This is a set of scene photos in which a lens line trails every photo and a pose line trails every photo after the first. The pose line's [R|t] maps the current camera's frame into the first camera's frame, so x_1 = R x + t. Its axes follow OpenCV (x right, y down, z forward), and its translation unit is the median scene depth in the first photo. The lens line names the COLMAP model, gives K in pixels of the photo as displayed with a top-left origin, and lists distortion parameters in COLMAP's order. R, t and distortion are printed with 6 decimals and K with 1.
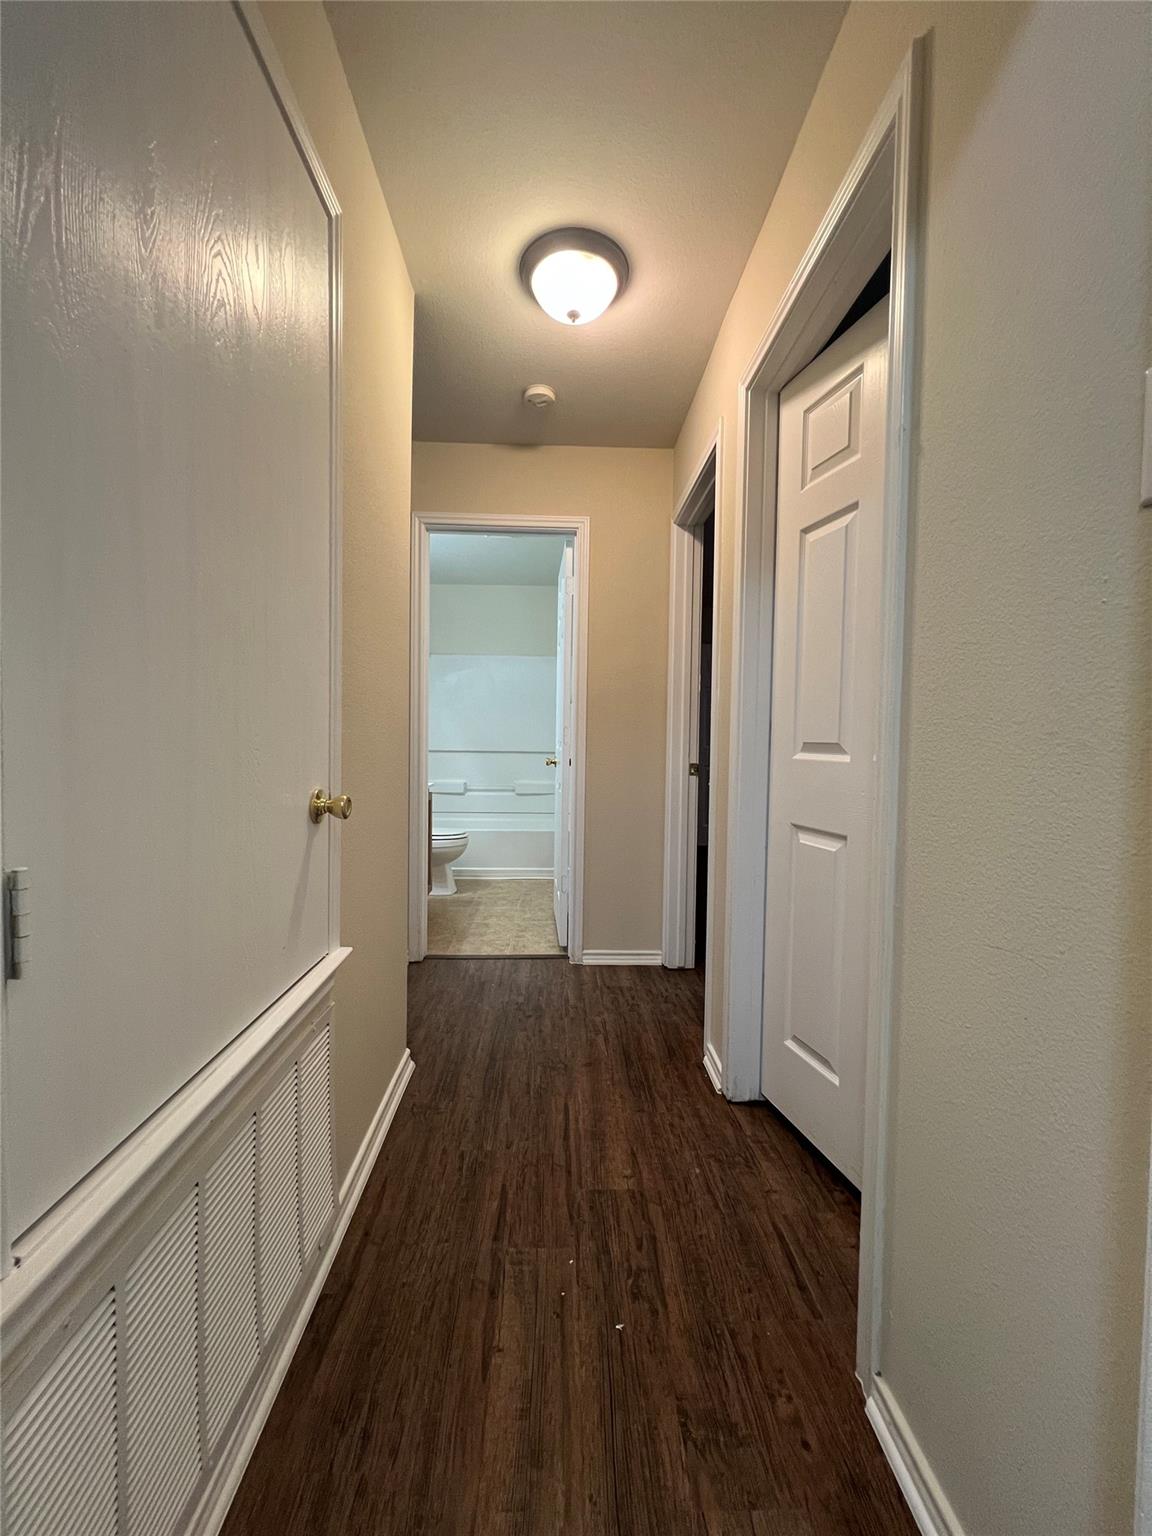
lens RADIAL K [[612.5, 0, 577.4], [0, 612.5, 761.3], [0, 0, 1]] dist [-0.001022, 0.000108]
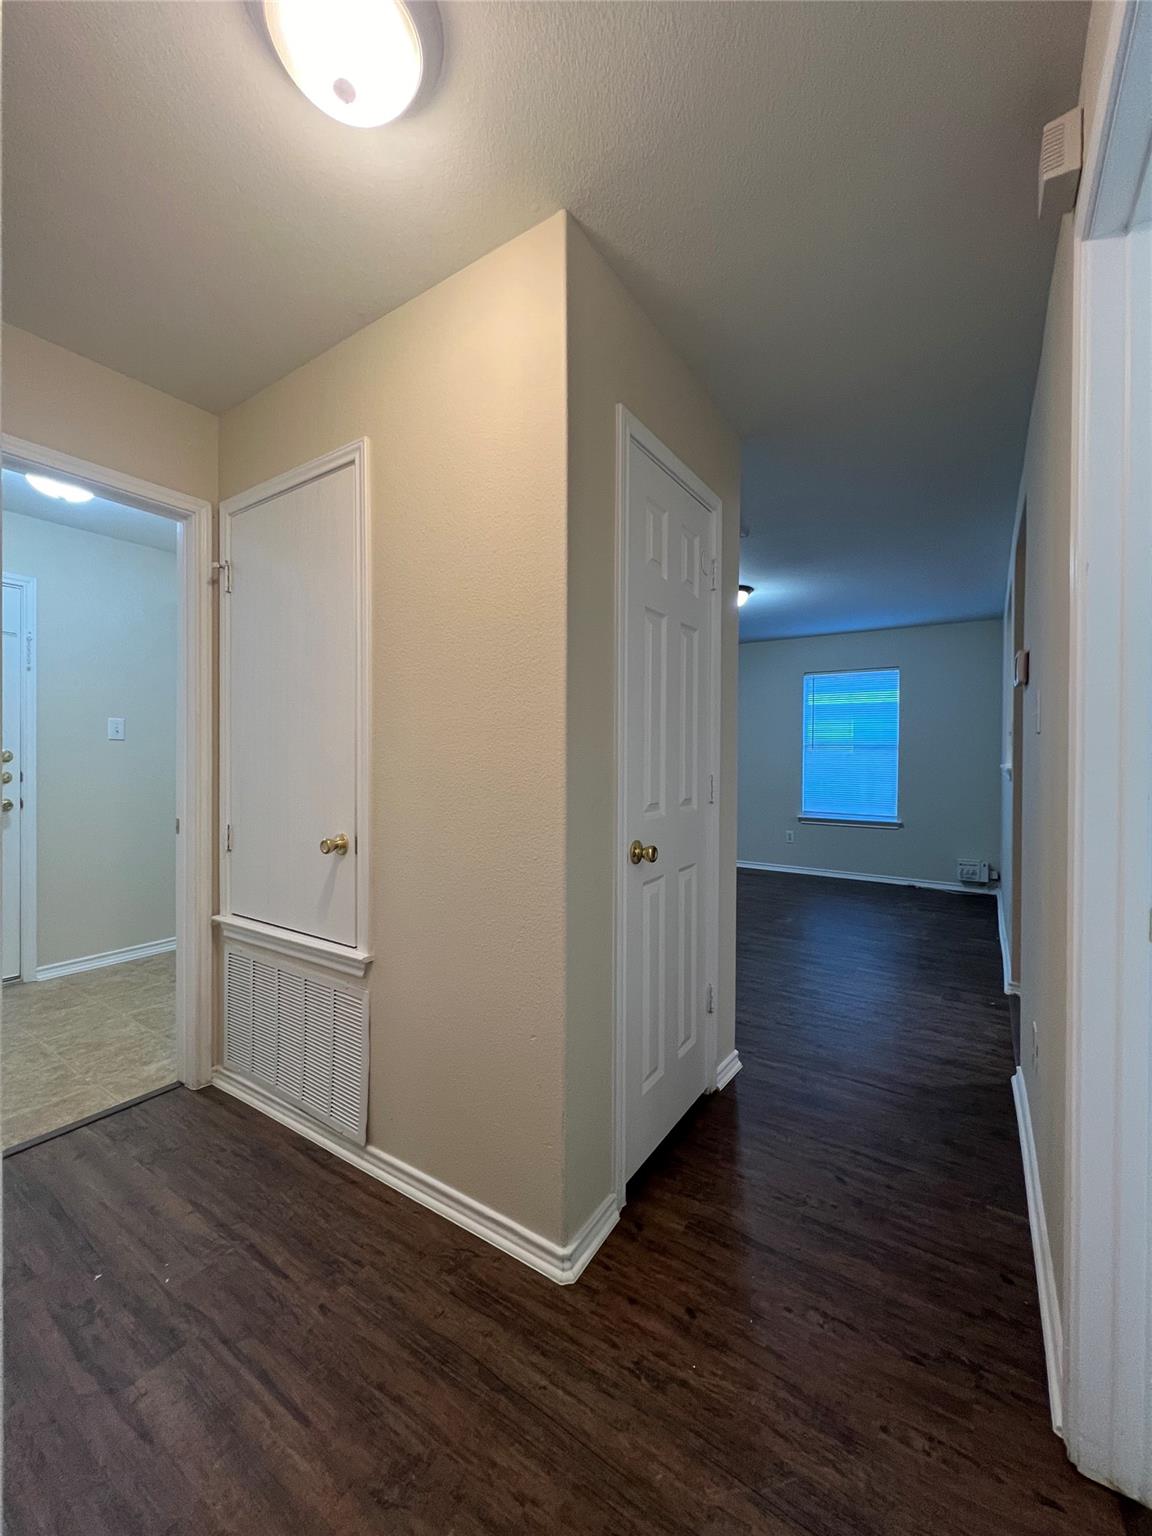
lens RADIAL K [[612.5, 0, 577.4], [0, 612.5, 761.3], [0, 0, 1]] dist [-0.001022, 0.000108]
pose [[-0.582388, -0.009046, -0.812861, 0.400482], [-0.039856, 0.999053, 0.017437, -0.149968], [0.811933, 0.042552, -0.582197, 1.891315]]
